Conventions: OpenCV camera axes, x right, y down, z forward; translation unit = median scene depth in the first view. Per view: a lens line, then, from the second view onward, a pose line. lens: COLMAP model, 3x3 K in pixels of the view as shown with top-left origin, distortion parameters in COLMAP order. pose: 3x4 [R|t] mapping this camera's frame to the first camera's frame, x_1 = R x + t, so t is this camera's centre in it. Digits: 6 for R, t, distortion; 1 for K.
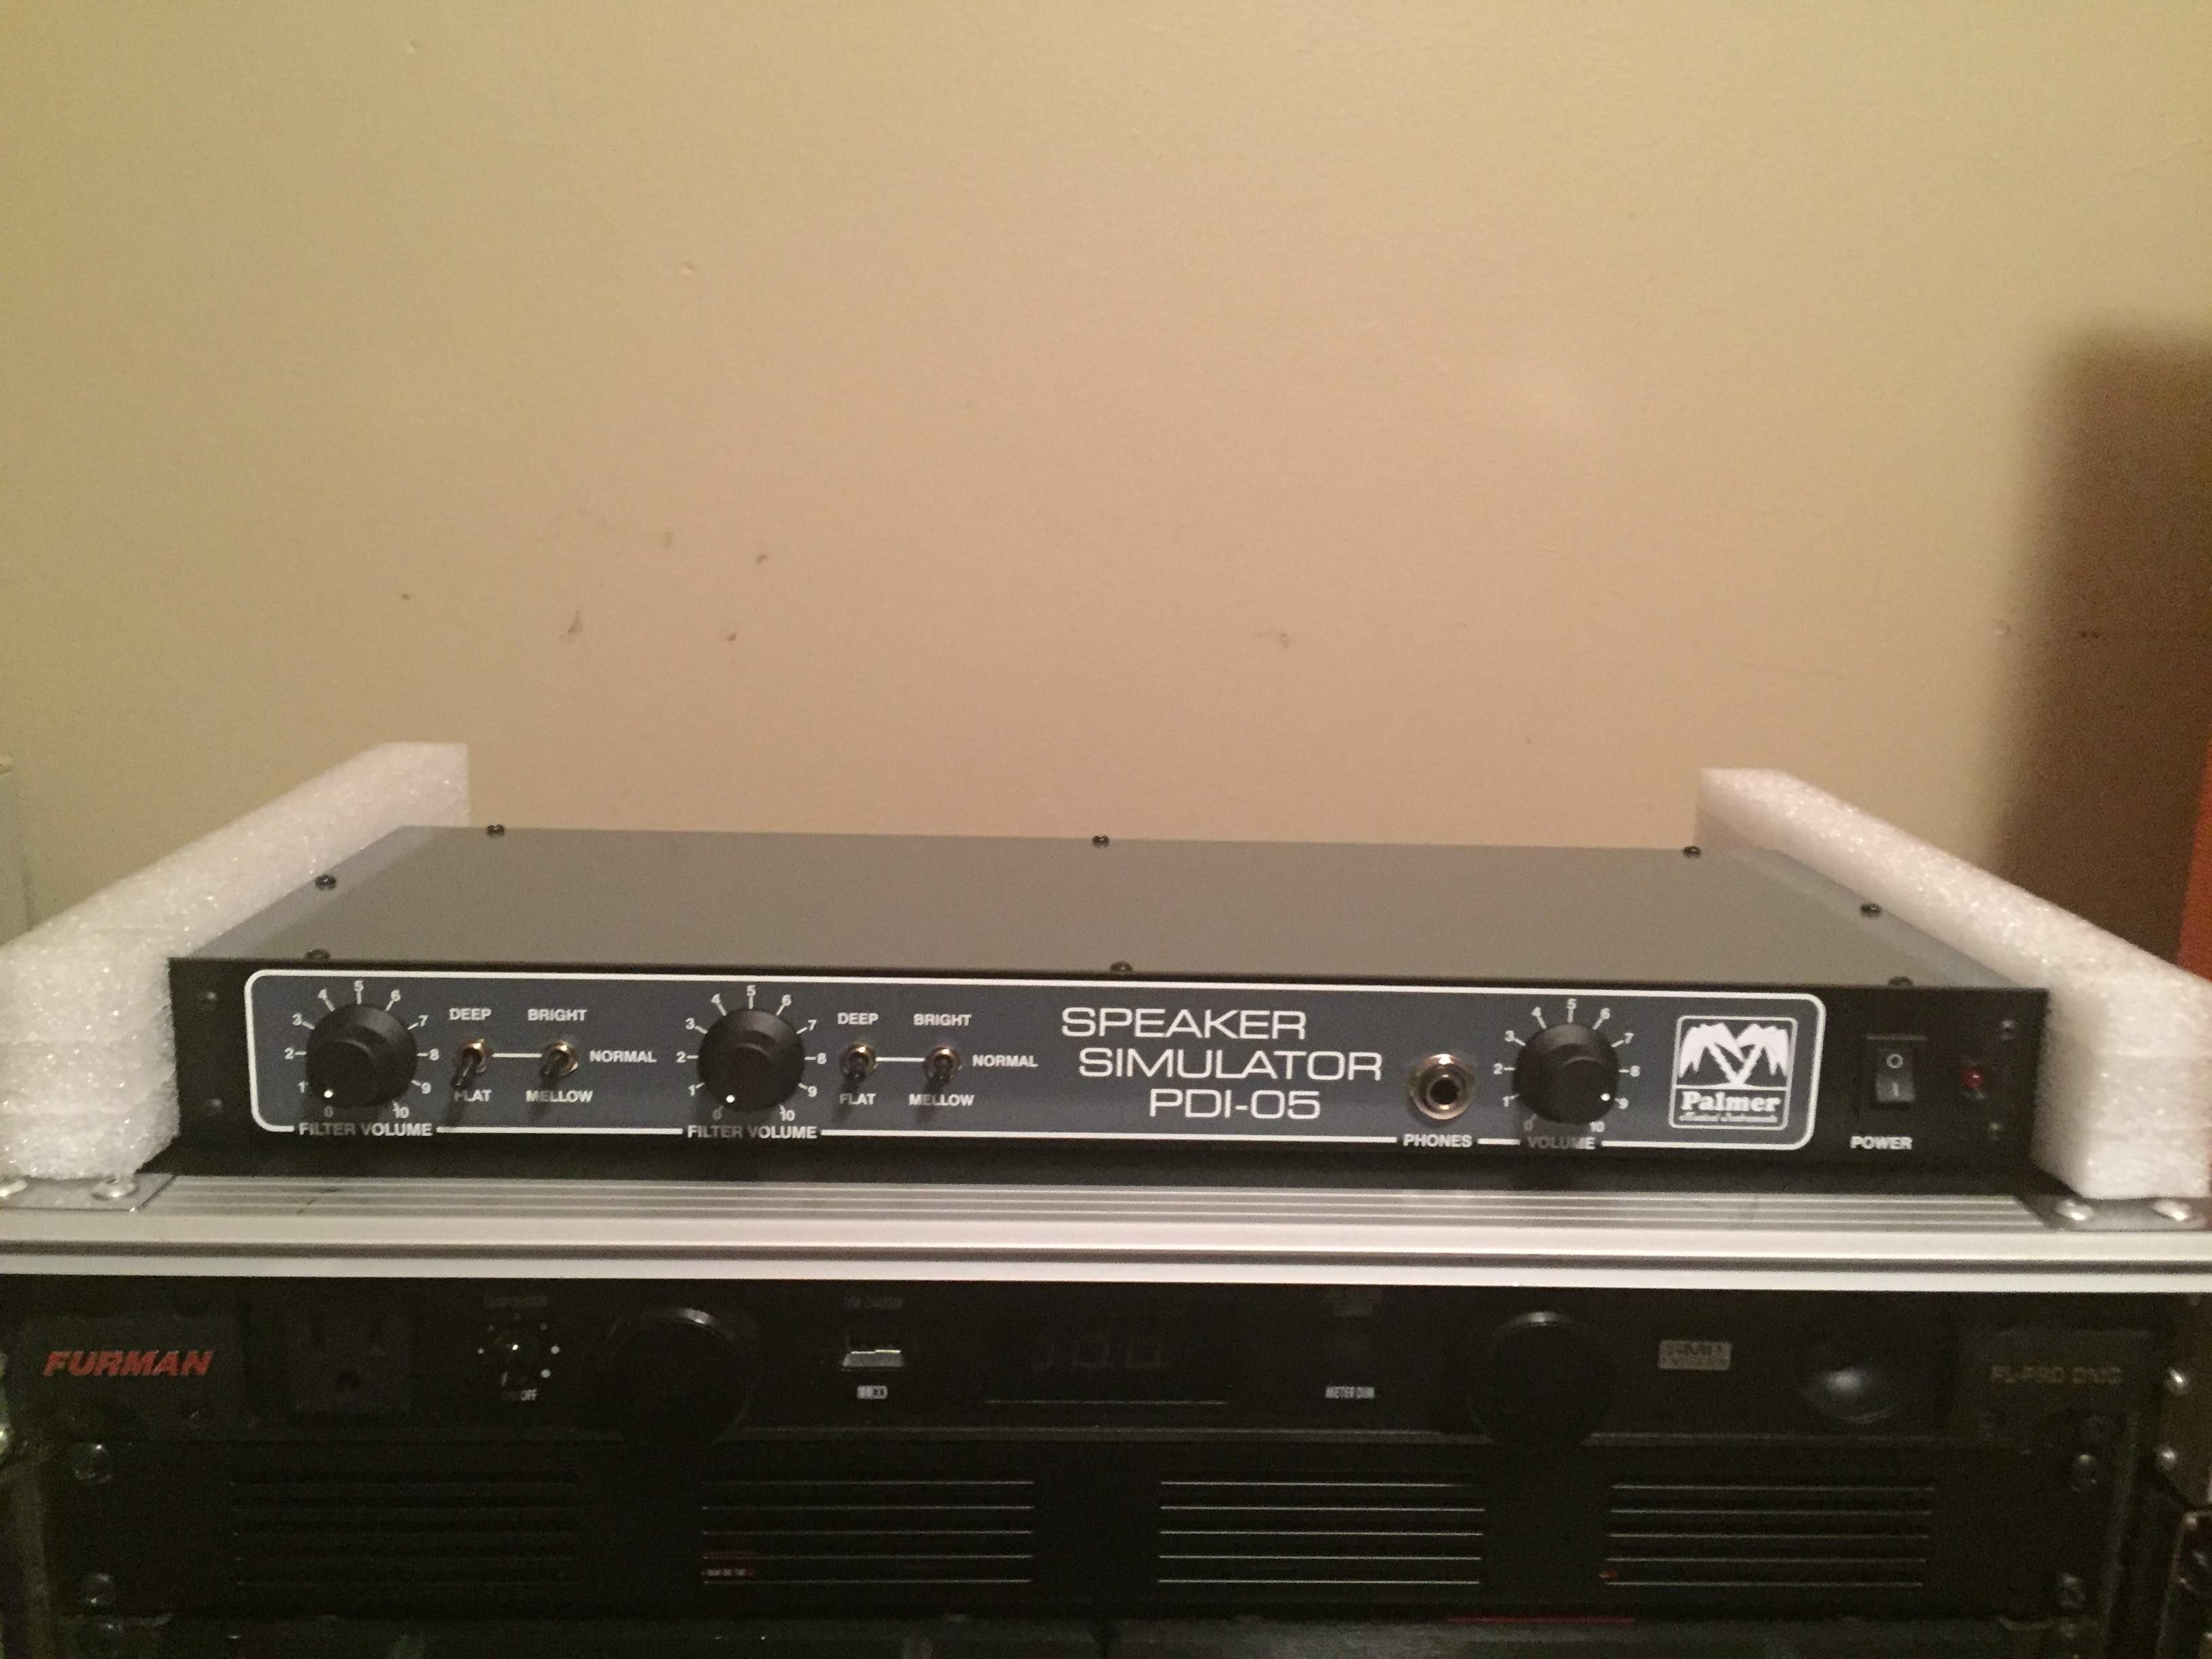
lens RADIAL K [[1933.0, 0, 1106.0], [0, 1933.0, 829.5], [0, 0, 1]] dist [0.073532, -0.096805]
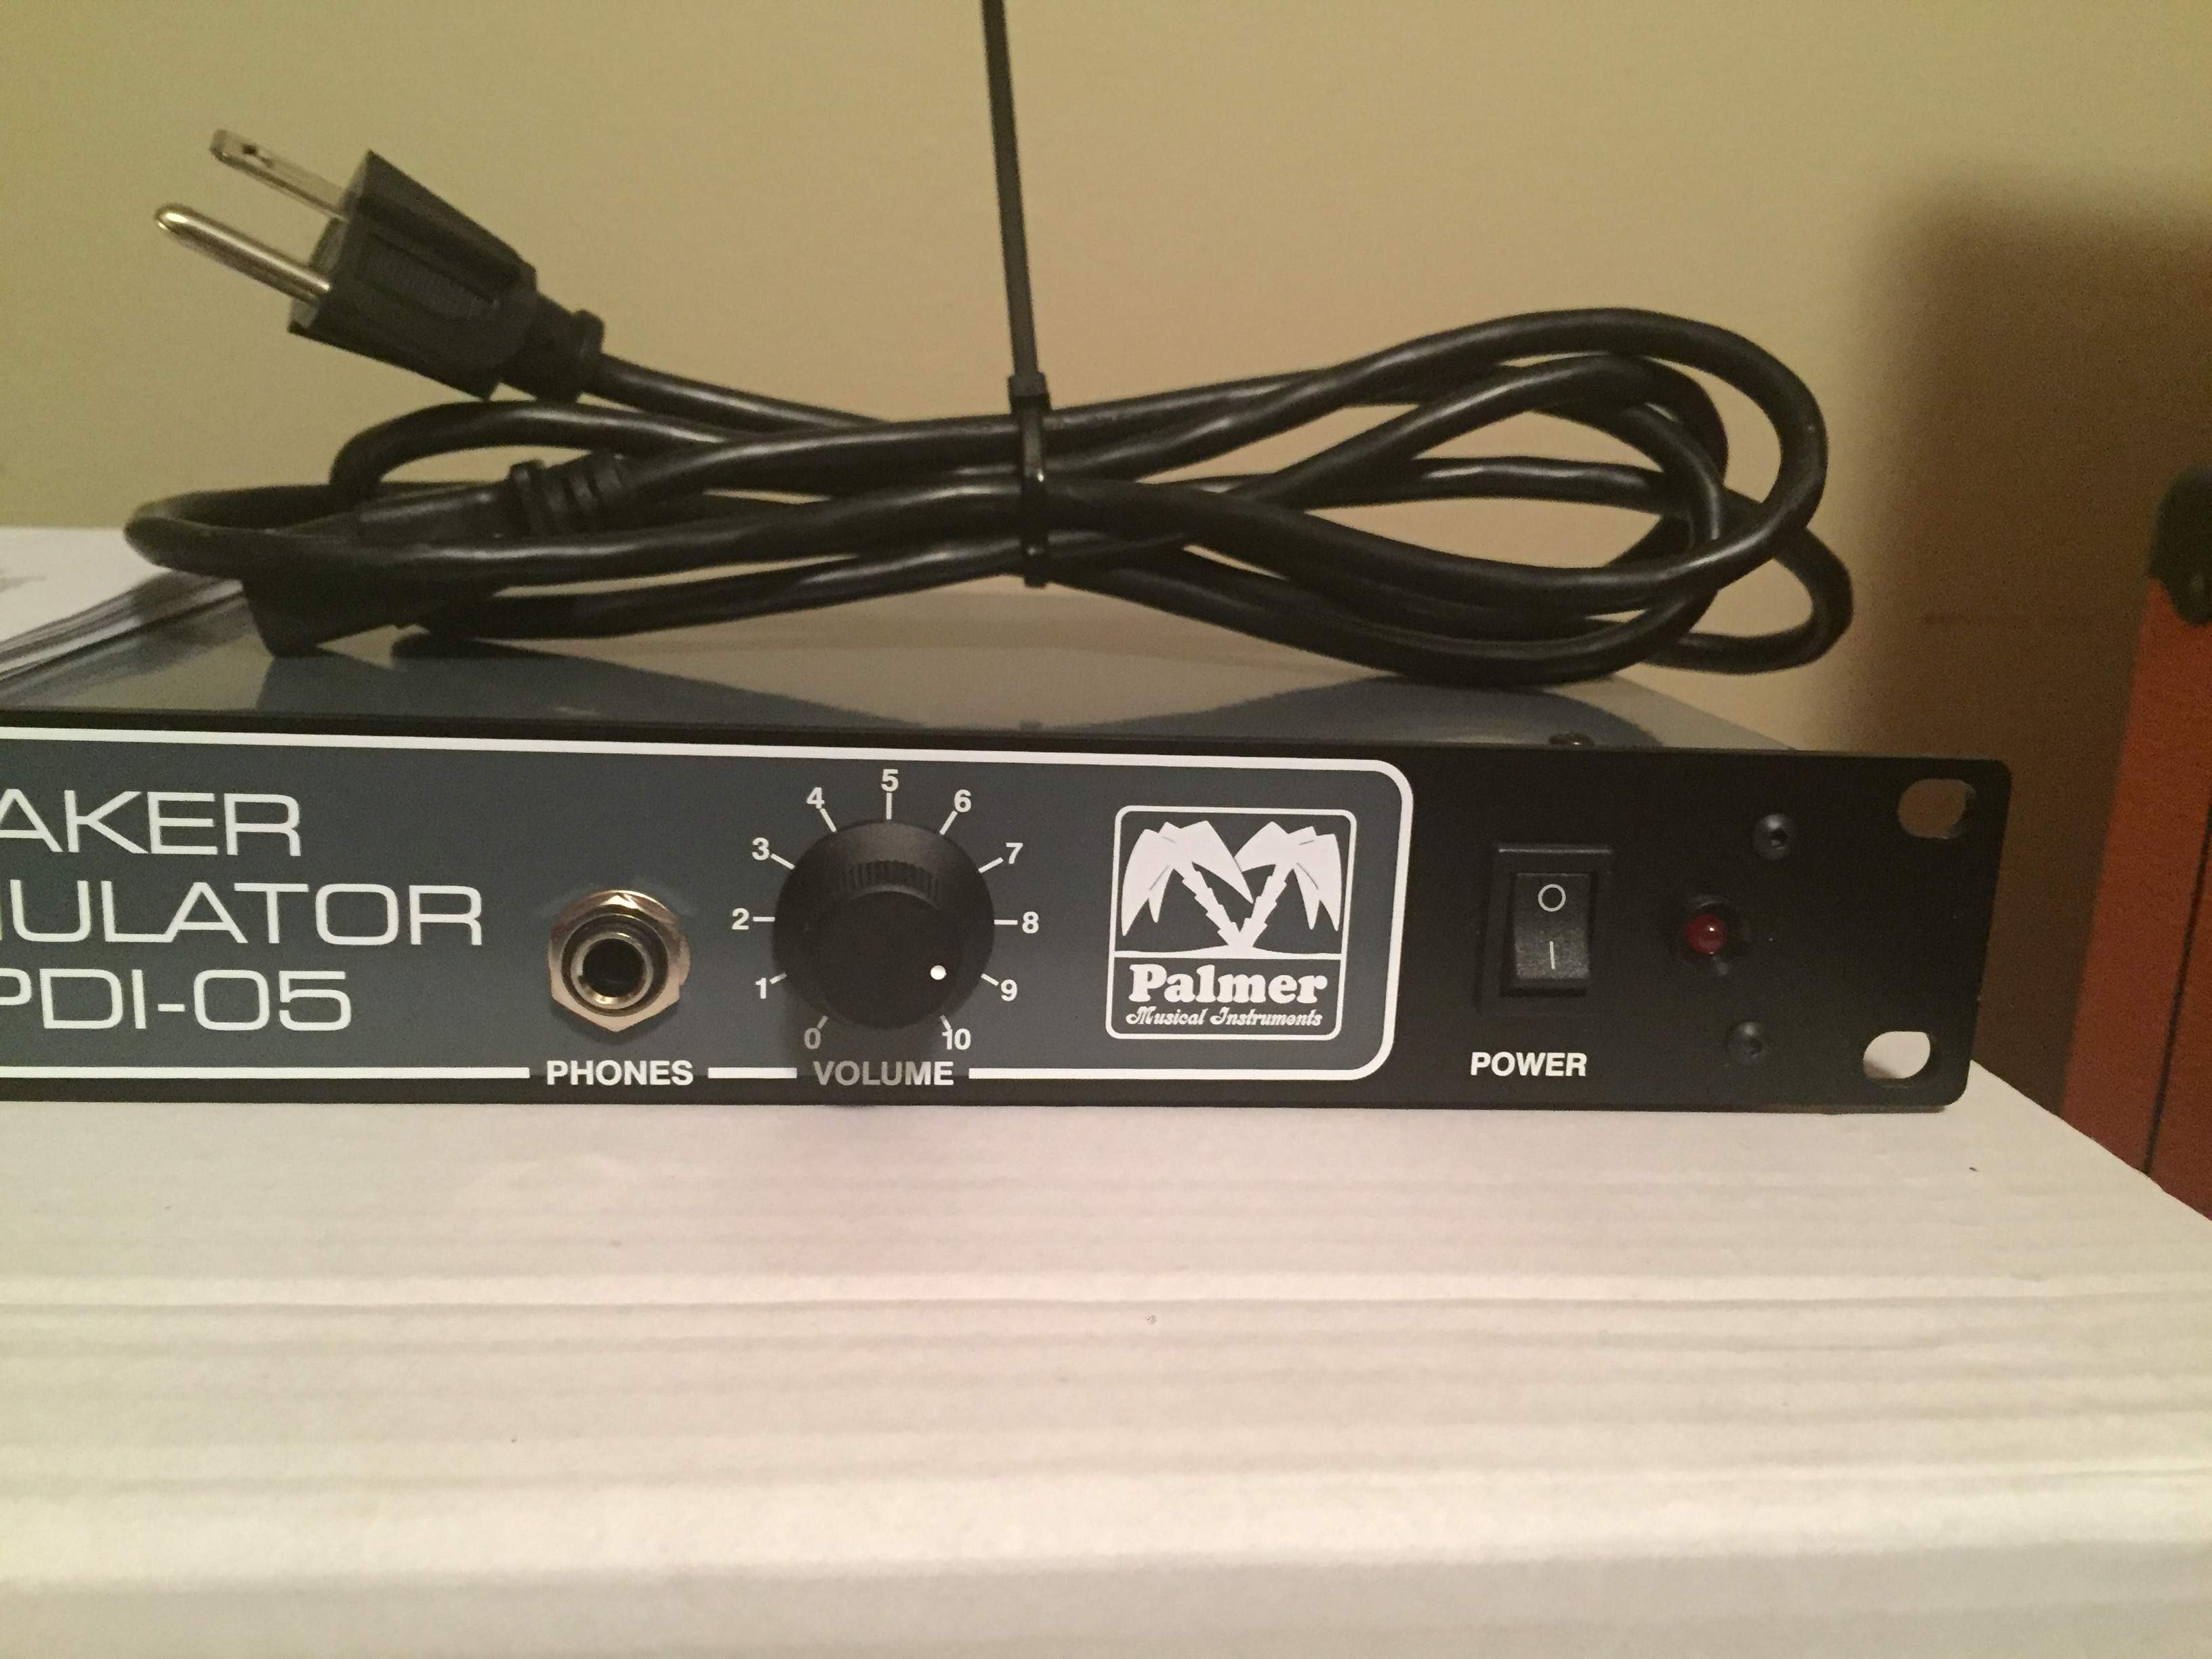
lens RADIAL K [[1933.0, 0, 1106.0], [0, 1933.0, 829.5], [0, 0, 1]] dist [0.073532, -0.096805]
pose [[0.996702, 0.000851, 0.081140, 0.252436], [-0.002811, 0.999707, 0.024039, 0.089927], [-0.081096, -0.024188, 0.996413, 0.523250]]
